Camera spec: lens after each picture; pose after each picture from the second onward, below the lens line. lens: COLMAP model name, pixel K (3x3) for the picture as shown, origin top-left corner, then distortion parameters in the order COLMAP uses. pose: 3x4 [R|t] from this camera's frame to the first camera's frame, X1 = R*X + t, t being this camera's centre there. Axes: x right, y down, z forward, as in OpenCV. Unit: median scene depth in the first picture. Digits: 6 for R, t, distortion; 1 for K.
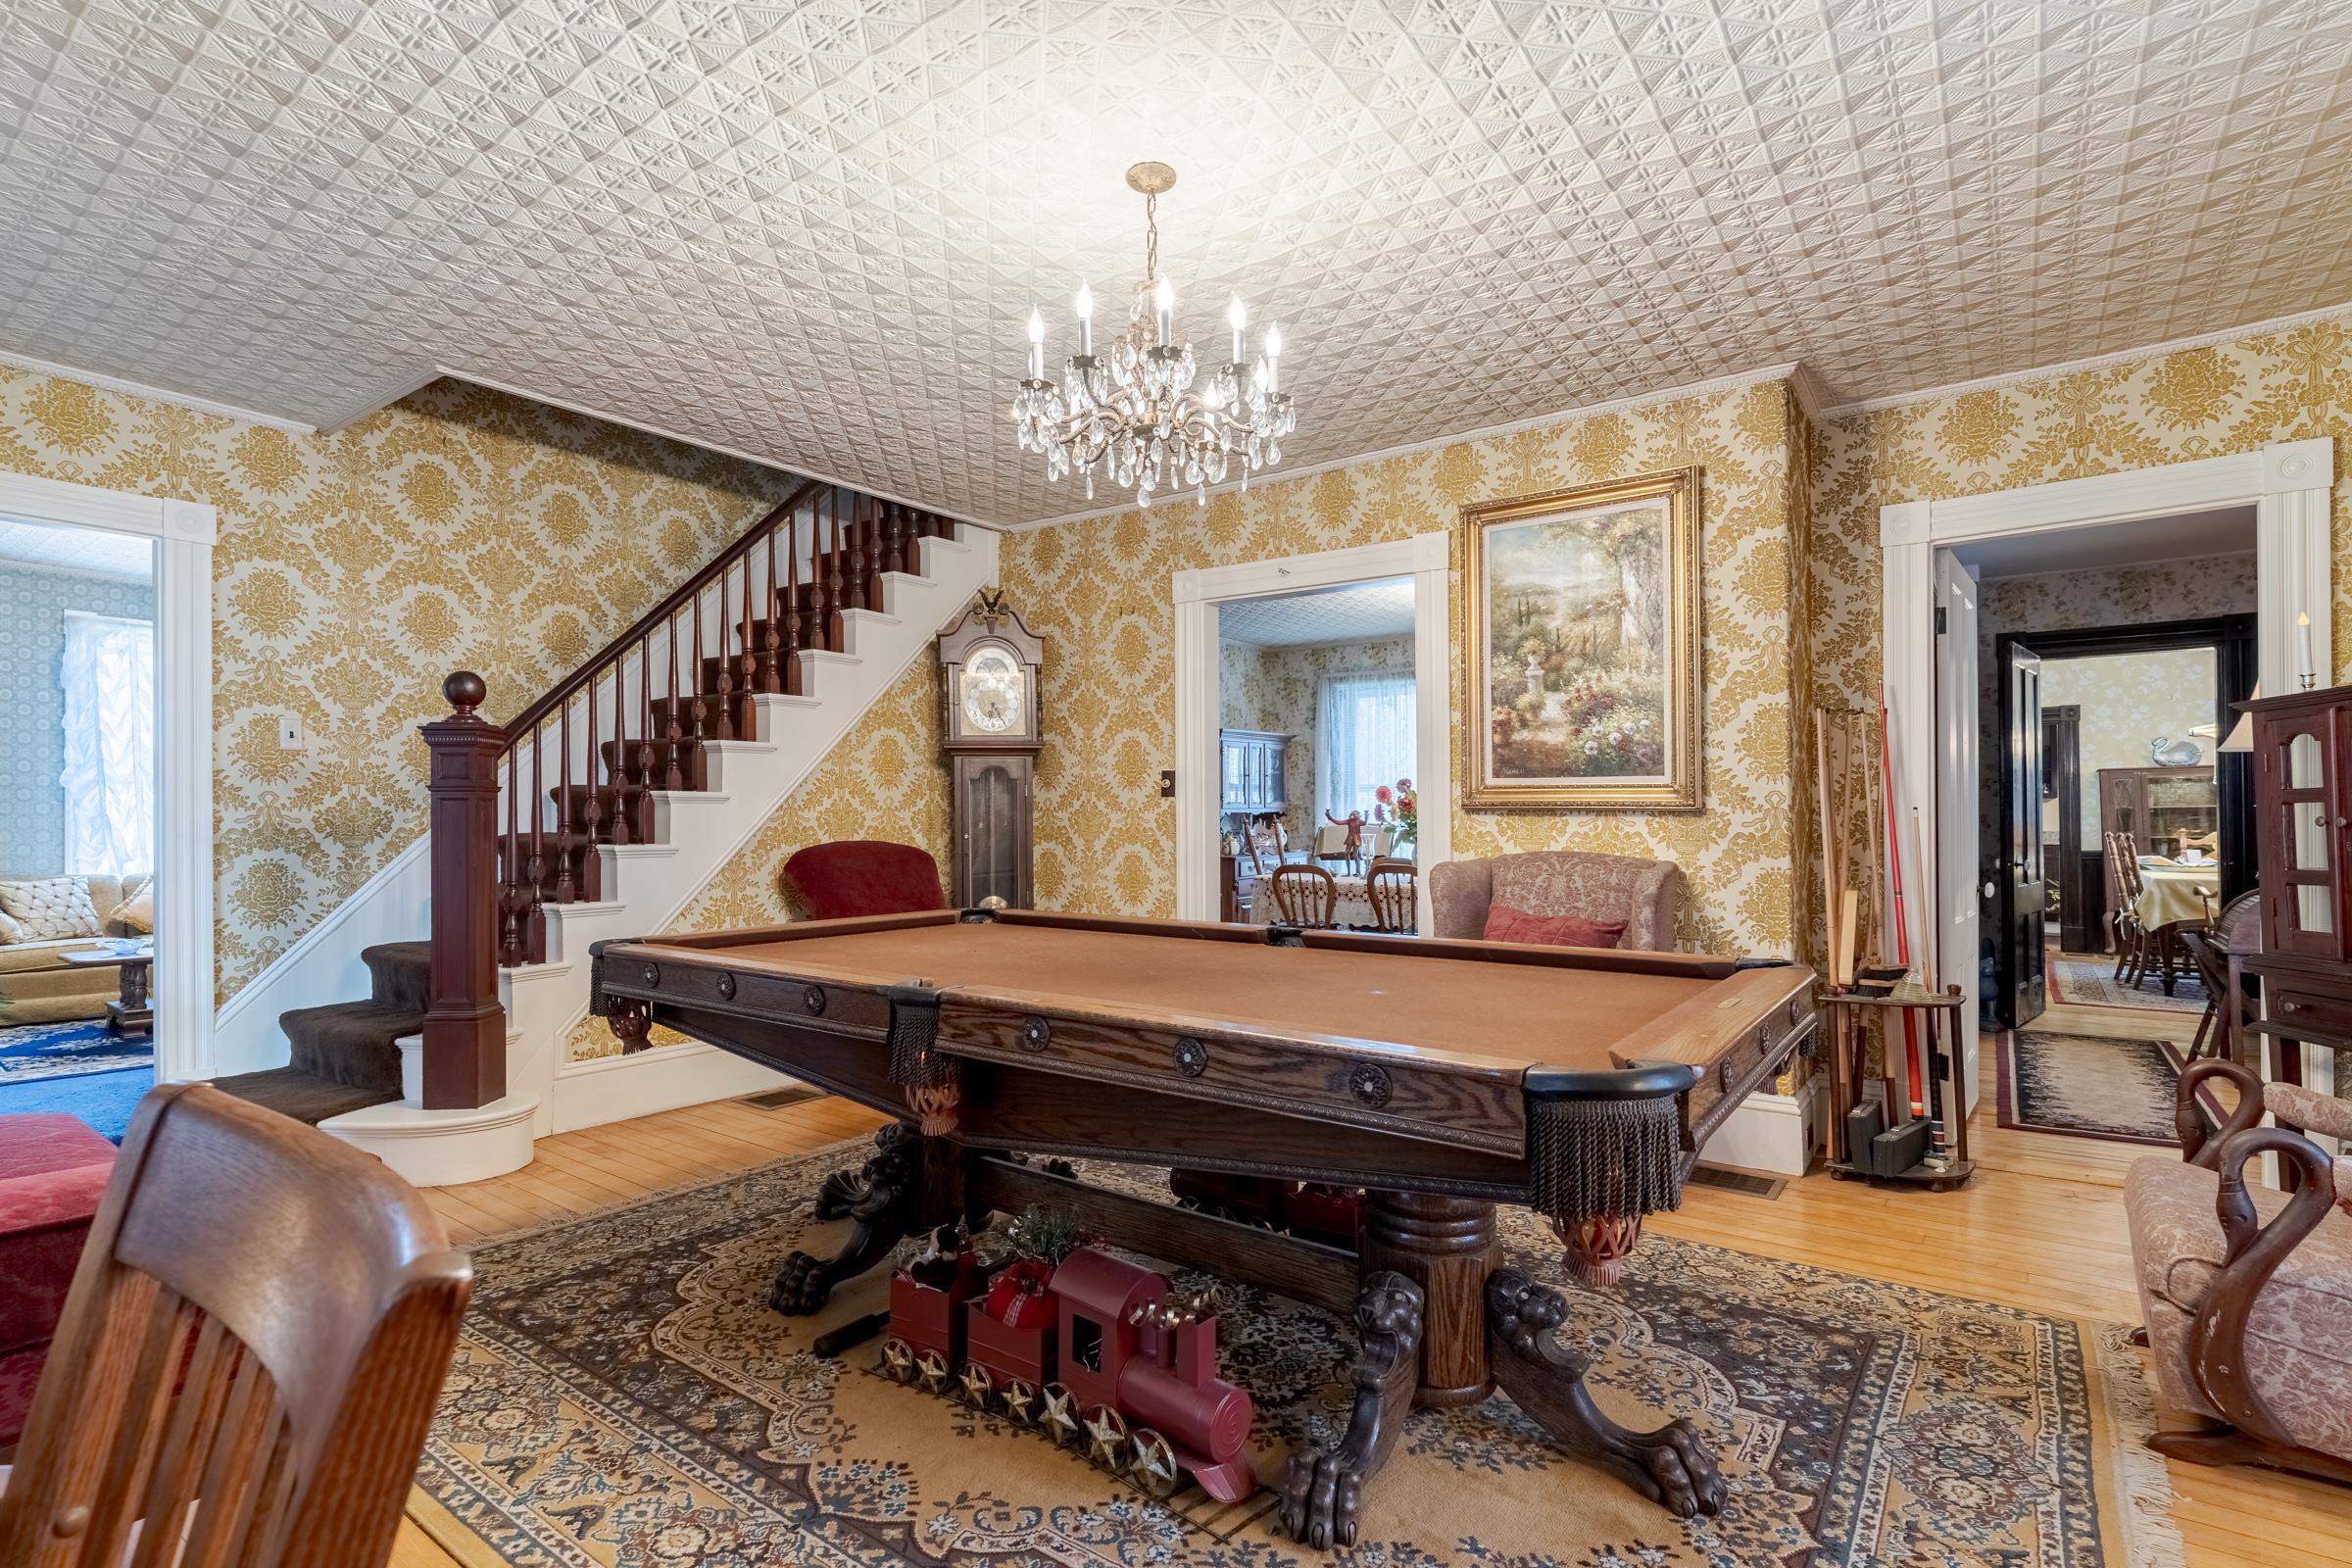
lens RADIAL K [[1120.3, 0, 1160.9], [0, 1120.3, 816.3], [0, 0, 1]] dist [-0.000385, 0.001137]
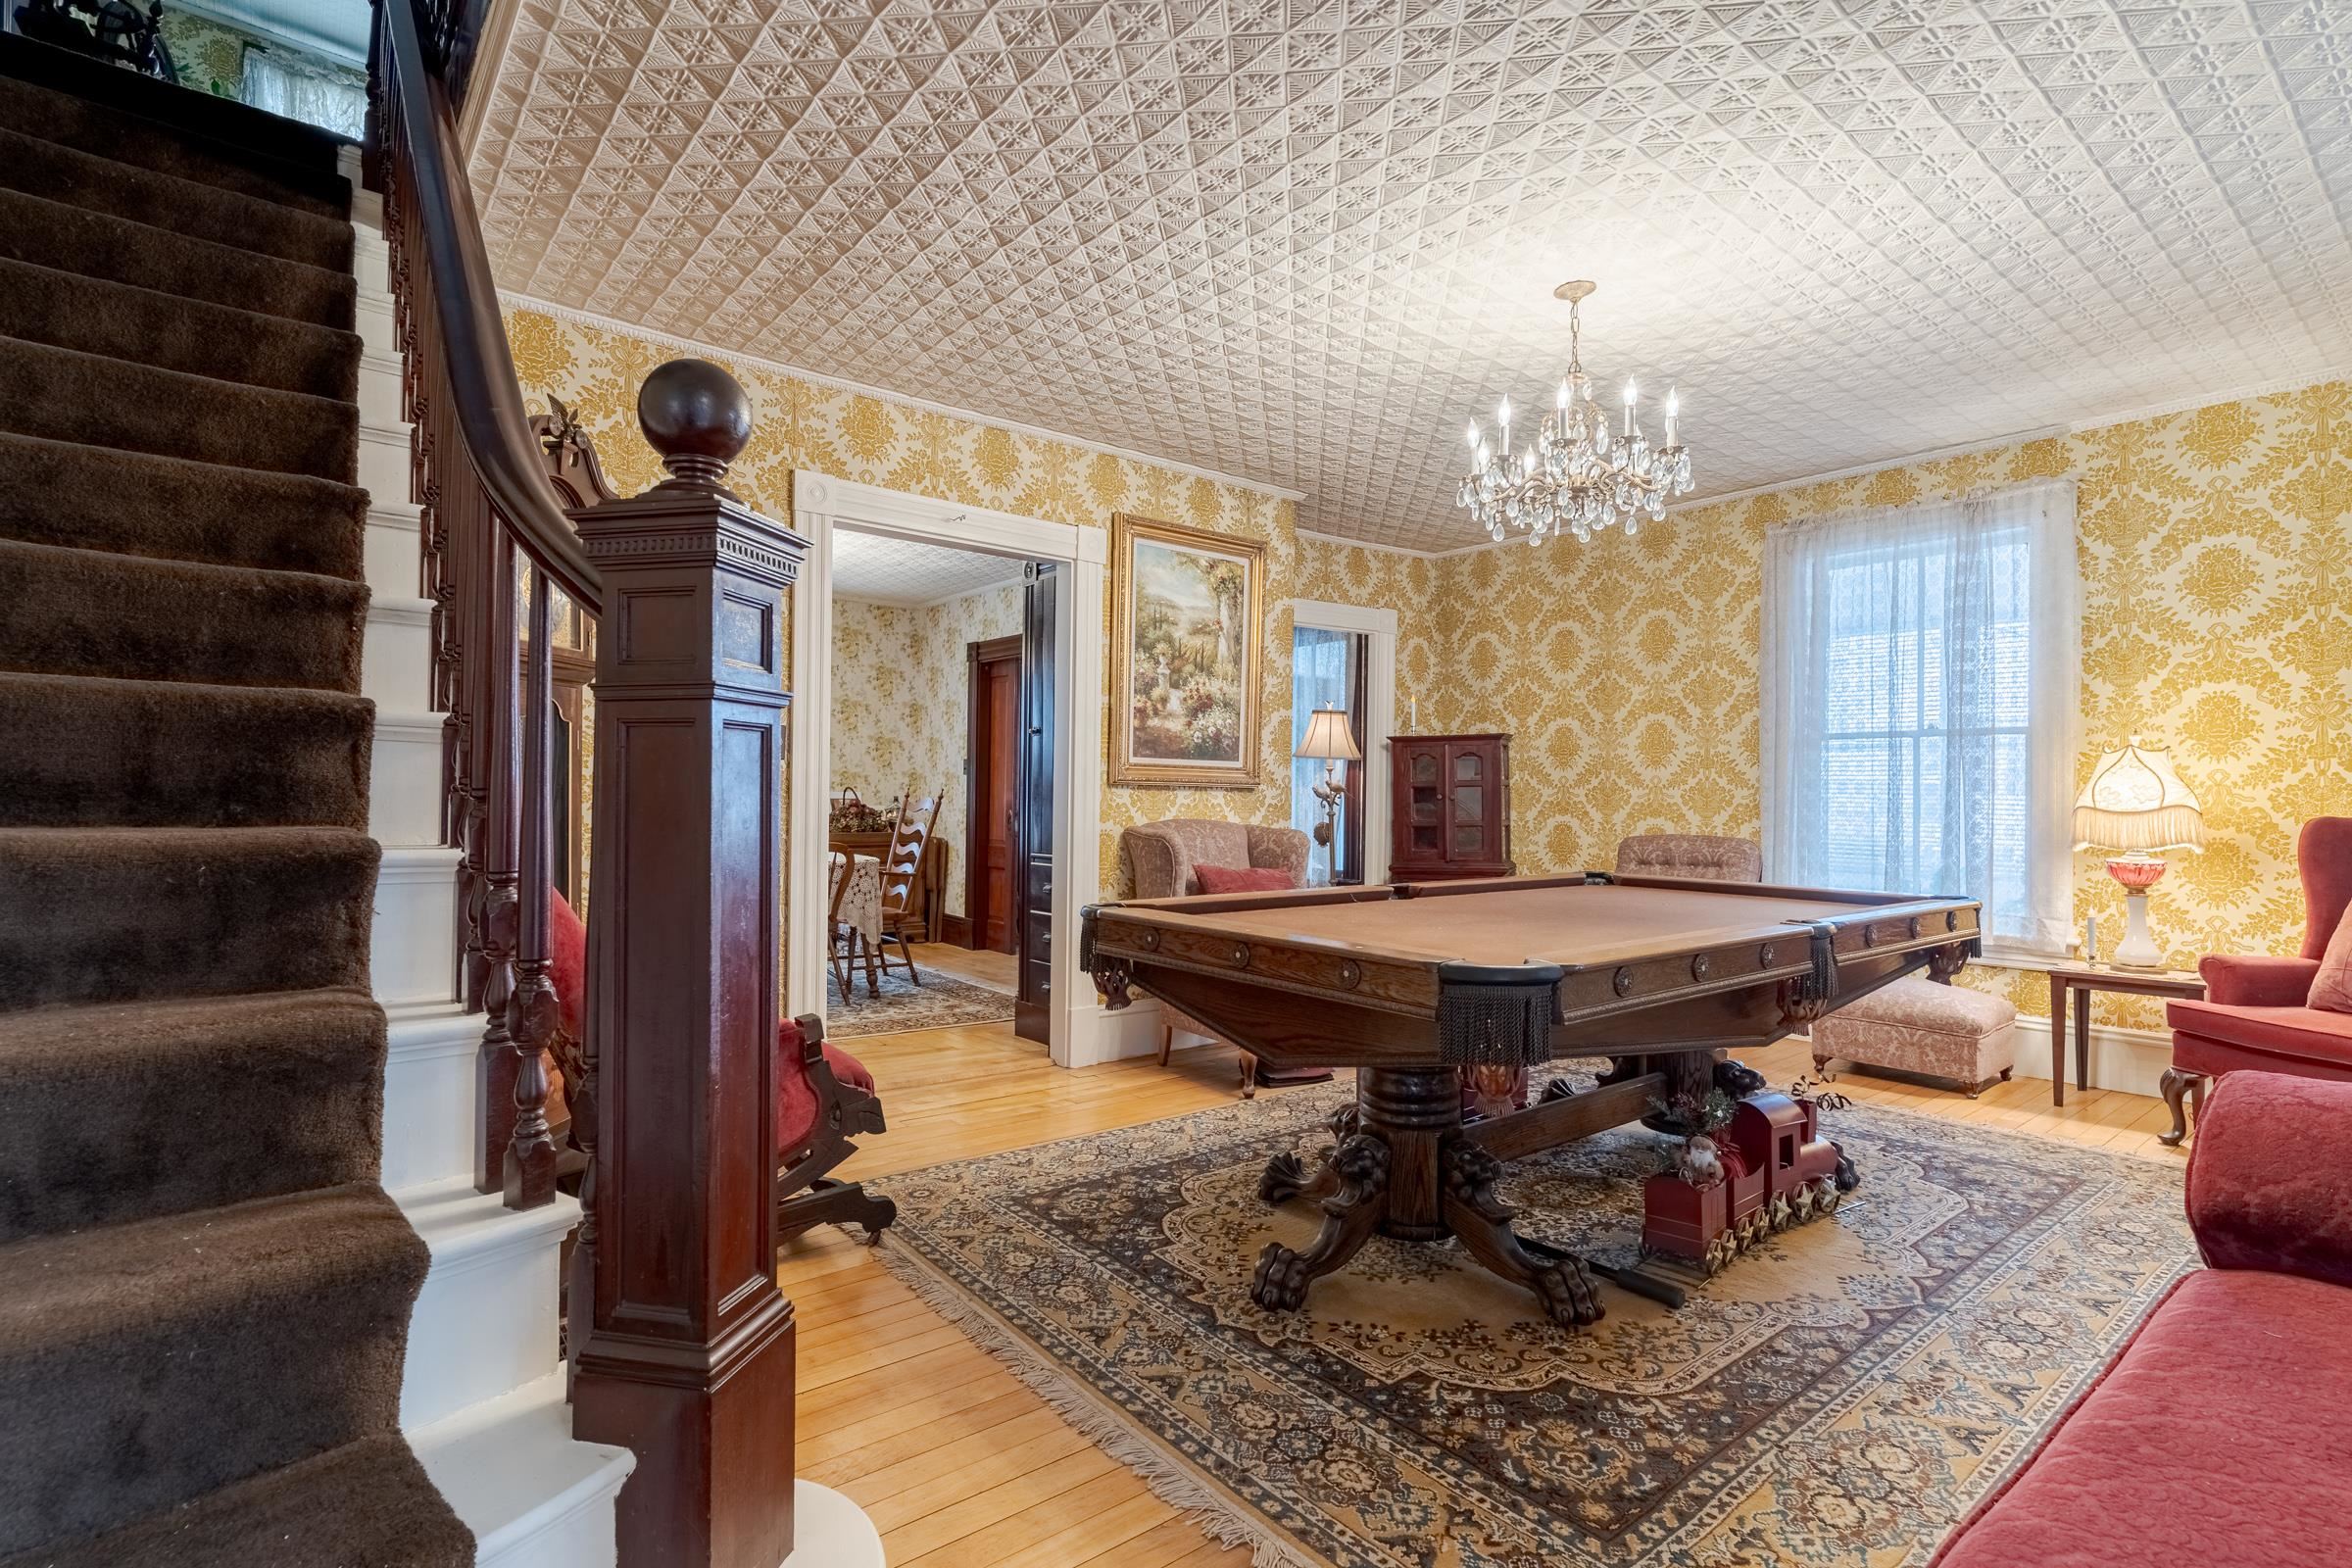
lens RADIAL K [[1120.3, 0, 1169.0], [0, 1120.3, 787.2], [0, 0, 1]] dist [-0.000385, 0.001137]
pose [[0.256200, 0.008024, 0.966590, -0.878840], [-0.013395, 0.999899, -0.004750, 0.002449], [-0.966531, -0.011730, 0.256282, 0.726059]]
